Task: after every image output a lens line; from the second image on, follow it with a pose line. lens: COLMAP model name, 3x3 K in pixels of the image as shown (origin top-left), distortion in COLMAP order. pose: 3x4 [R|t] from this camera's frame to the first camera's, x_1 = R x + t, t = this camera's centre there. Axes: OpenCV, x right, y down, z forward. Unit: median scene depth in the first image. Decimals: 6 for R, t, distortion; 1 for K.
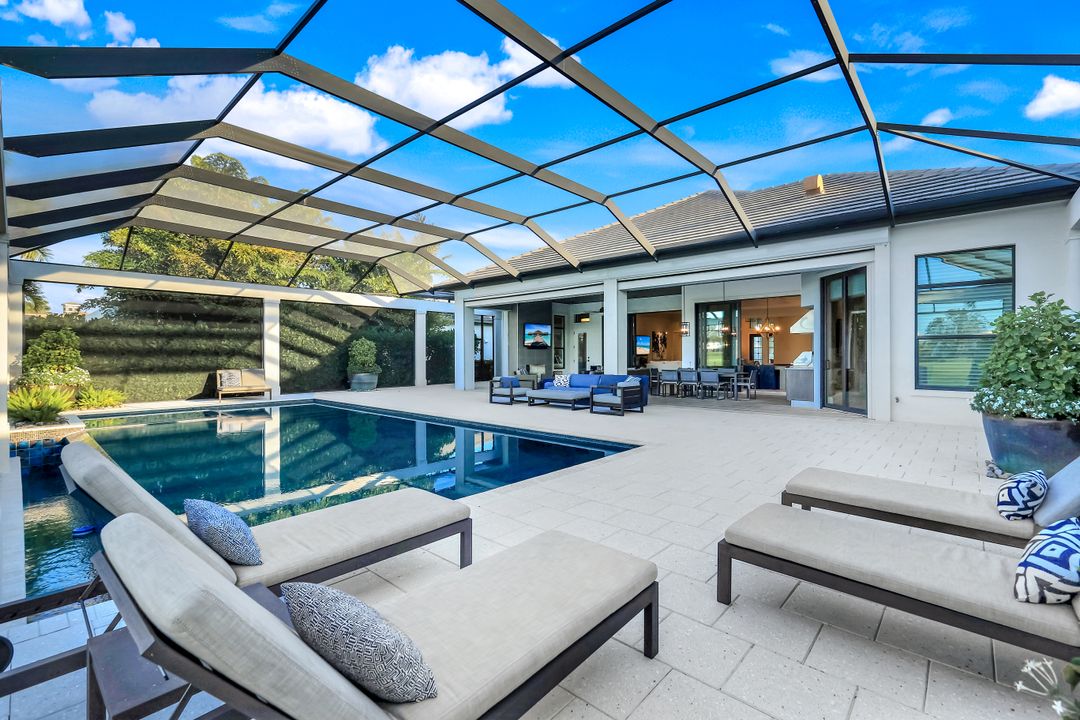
lens RADIAL K [[463.9, 0, 540.0], [0, 463.9, 360.0], [0, 0, 1]] dist [-0.001014, -0.000078]
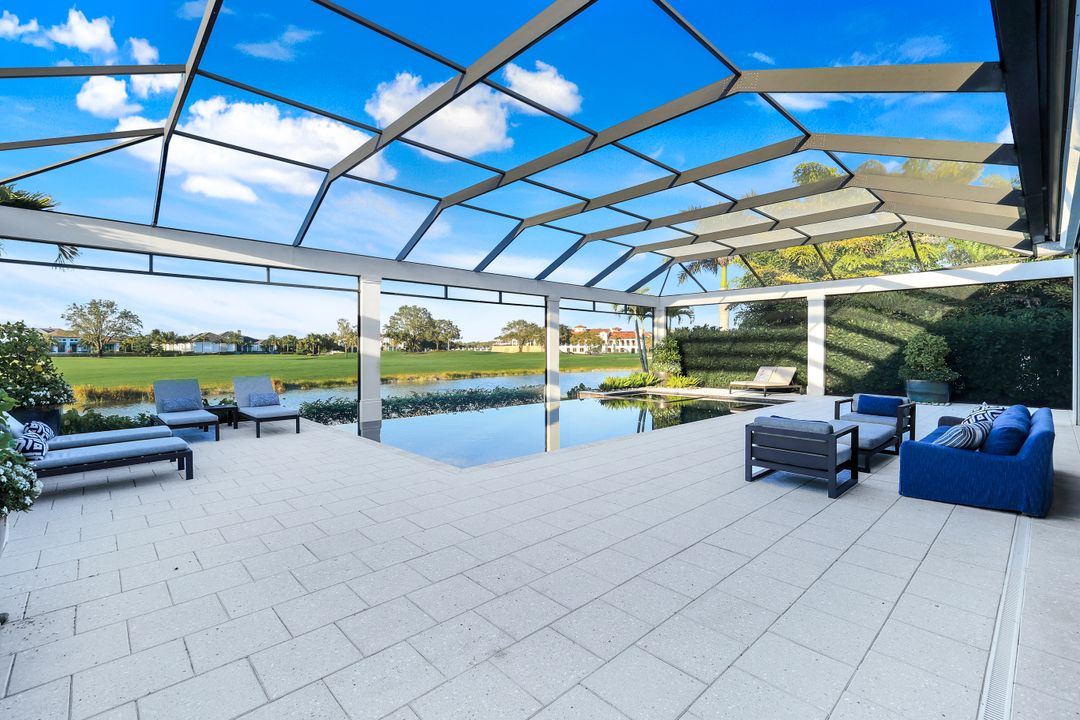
lens RADIAL K [[479.9, 0, 538.7], [0, 479.9, 351.8], [0, 0, 1]] dist [0.002004, 0.000045]
pose [[-0.110635, 0.006658, -0.993839, 0.465723], [-0.005790, 0.999956, 0.007344, -0.023325], [0.993844, 0.006567, -0.110592, 0.530876]]
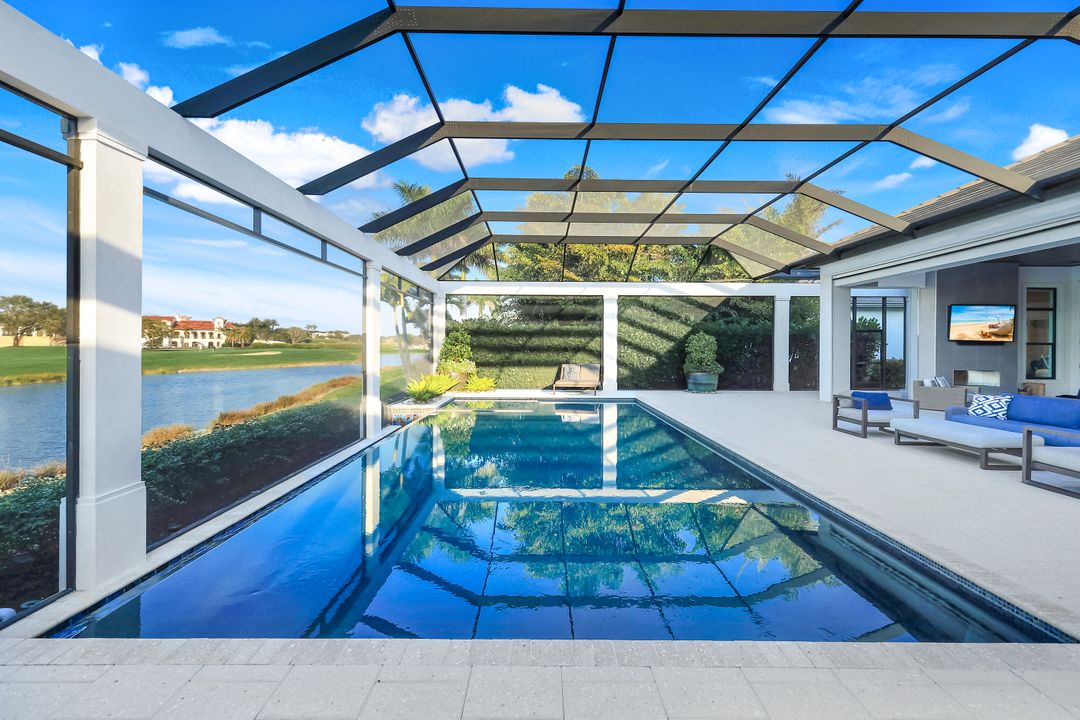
lens RADIAL K [[476.8, 0, 545.7], [0, 476.8, 356.9], [0, 0, 1]] dist [0.002583, 0.000500]
pose [[0.656119, 0.024019, -0.754275, 0.118746], [-0.012676, 0.999703, 0.020808, -0.018075], [0.754551, -0.004091, 0.656228, 0.200638]]
